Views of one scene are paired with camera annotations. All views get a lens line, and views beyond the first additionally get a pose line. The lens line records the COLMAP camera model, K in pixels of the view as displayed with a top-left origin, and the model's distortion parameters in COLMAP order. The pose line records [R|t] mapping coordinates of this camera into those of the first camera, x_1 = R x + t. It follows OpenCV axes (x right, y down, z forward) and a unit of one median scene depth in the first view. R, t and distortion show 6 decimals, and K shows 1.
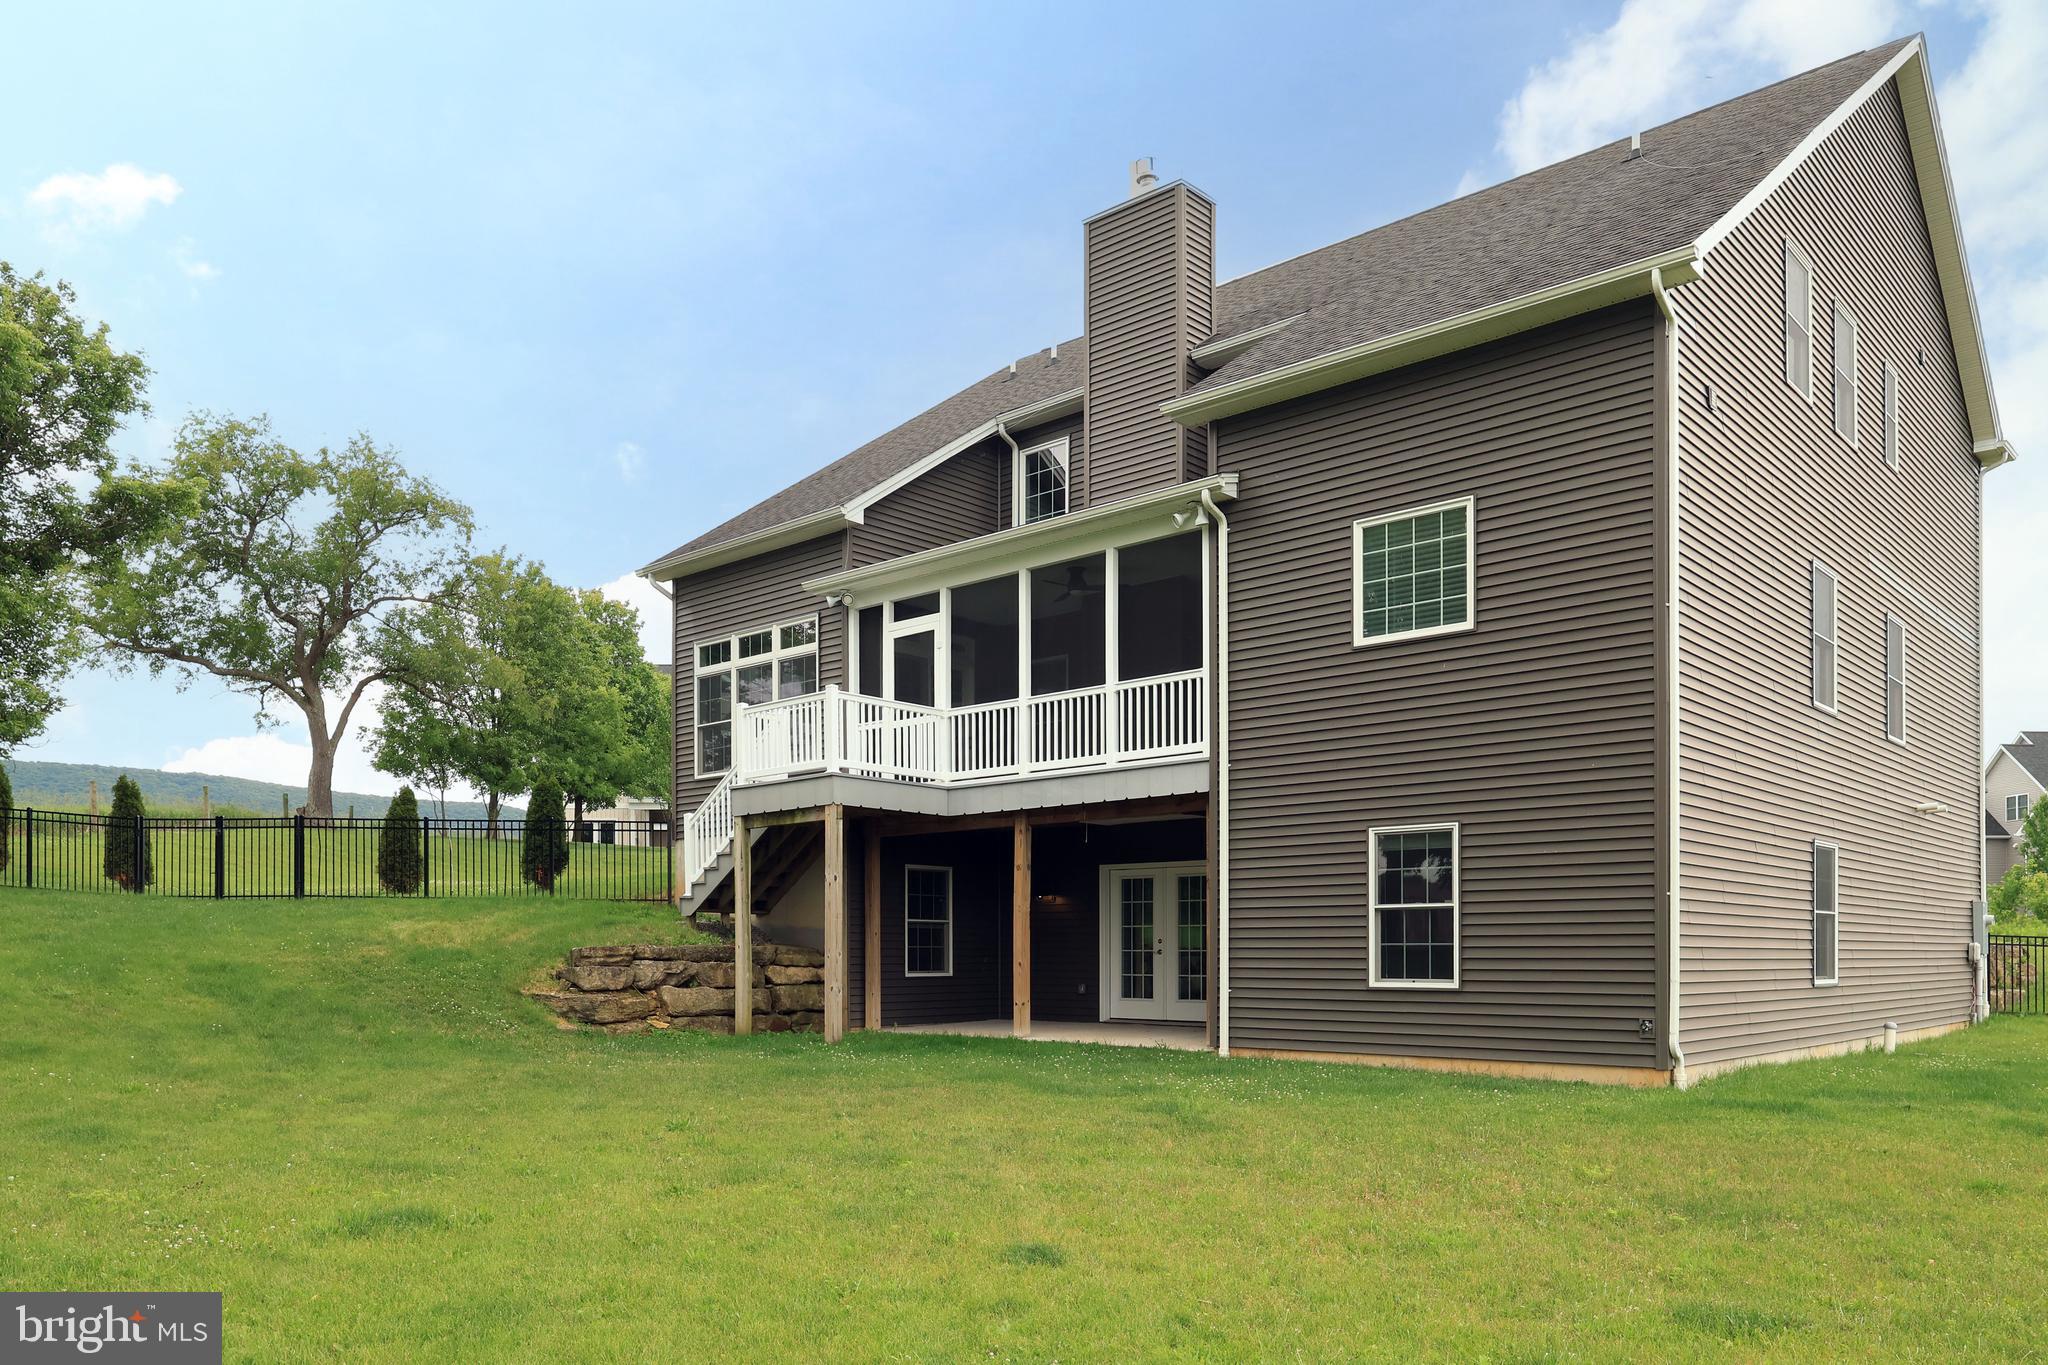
lens RADIAL K [[1489.7, 0, 1012.2], [0, 1489.7, 944.7], [0, 0, 1]] dist [-0.001167, -0.004509]
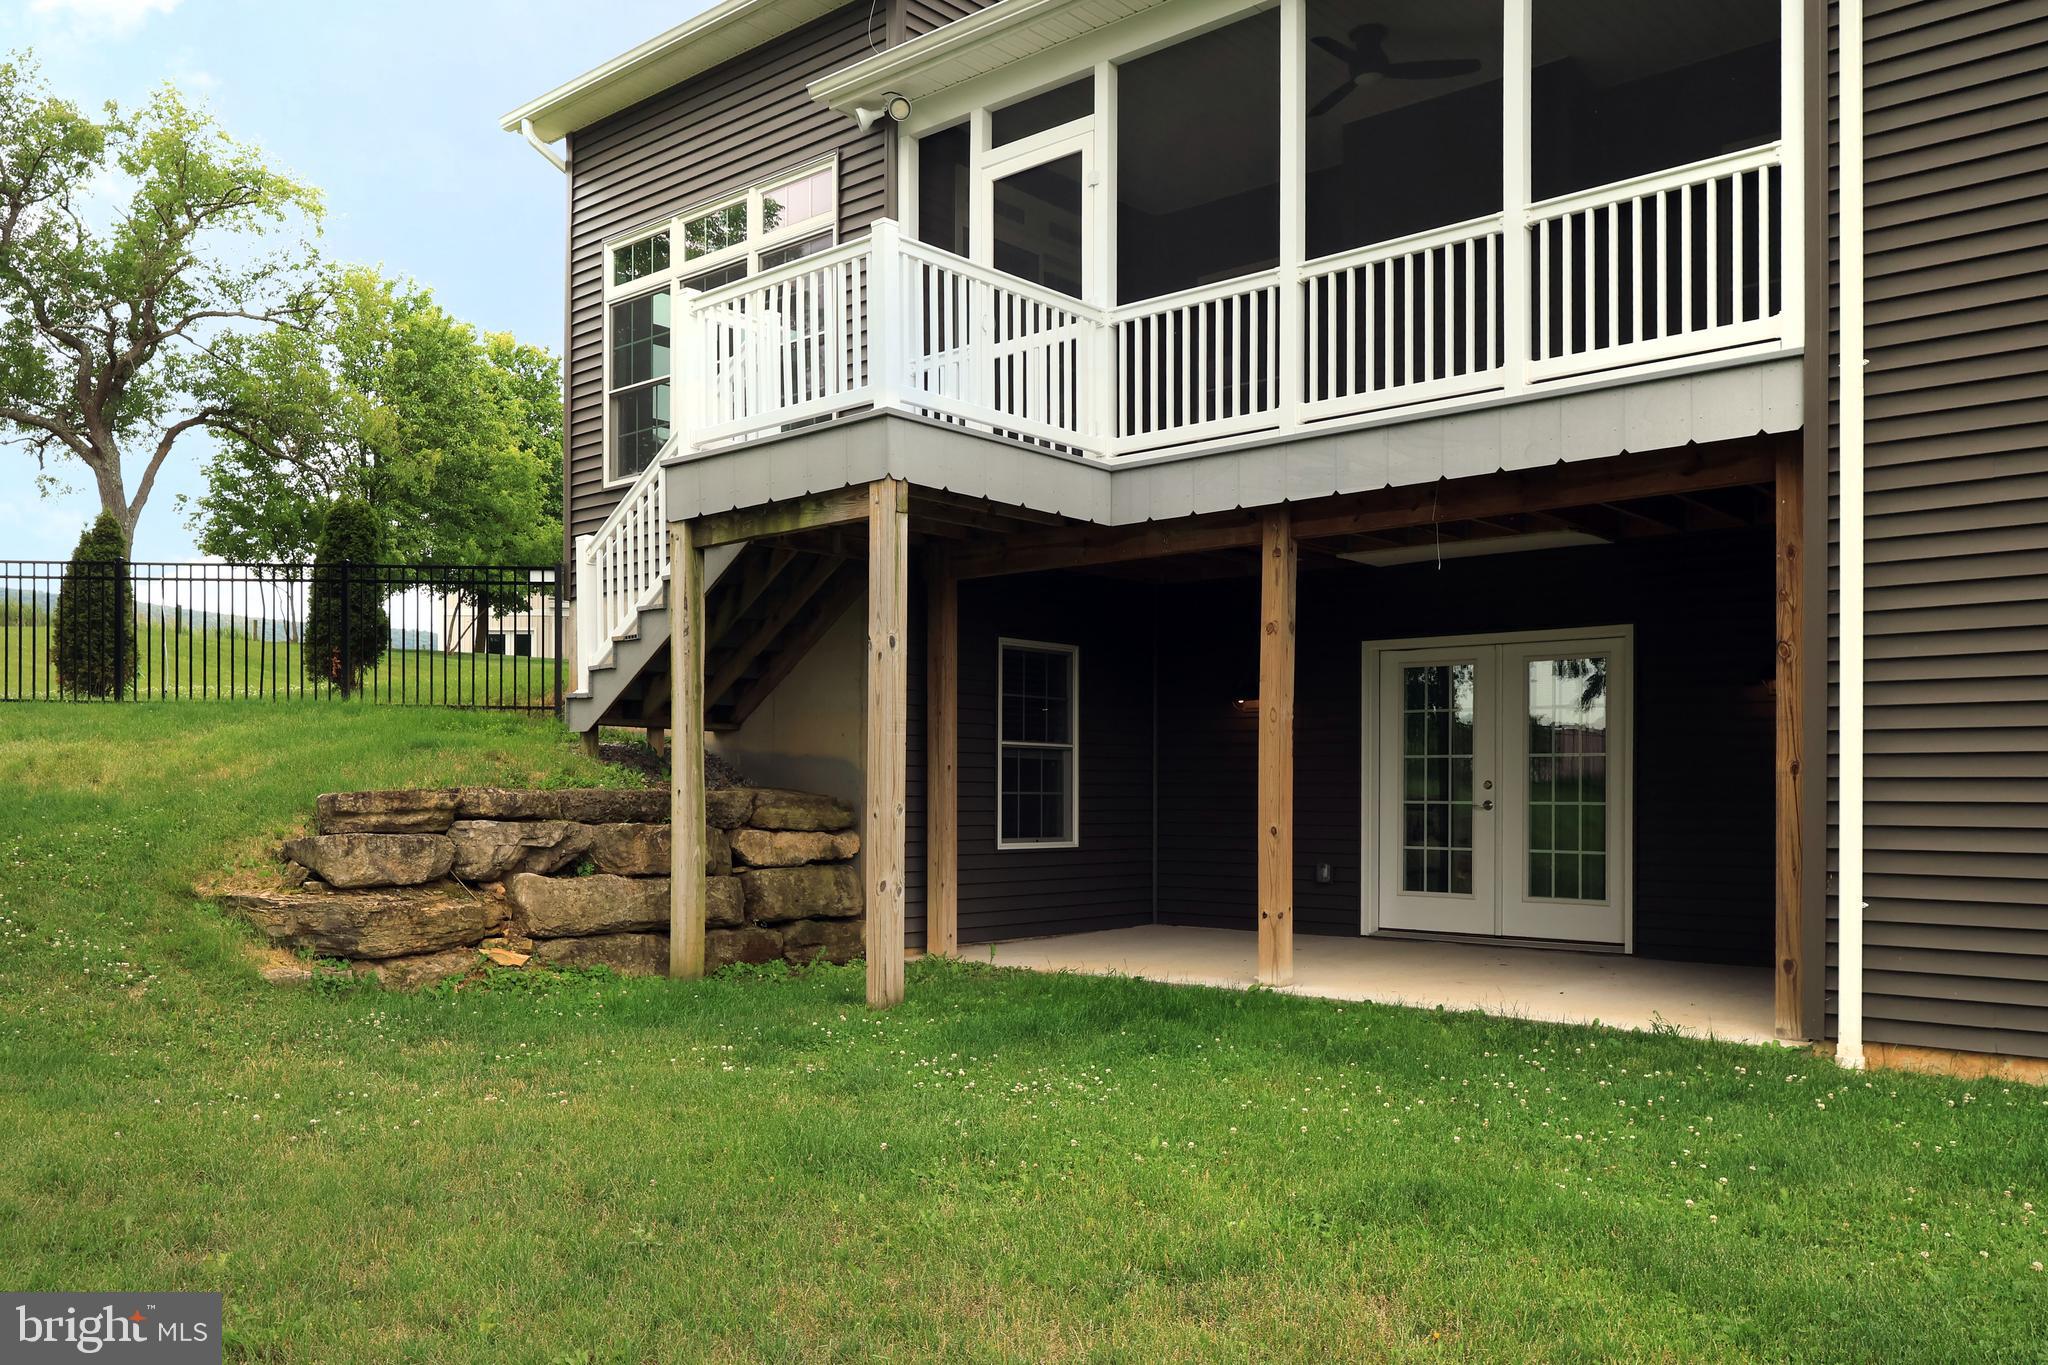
lens RADIAL K [[1628.0, 0, 1031.7], [0, 1628.0, 775.2], [0, 0, 1]] dist [-0.000696, 0.004103]
pose [[0.999647, 0.004459, 0.026209, -0.083260], [-0.004234, 0.999954, -0.008628, -0.000141], [-0.026246, 0.008514, 0.999619, 0.470443]]
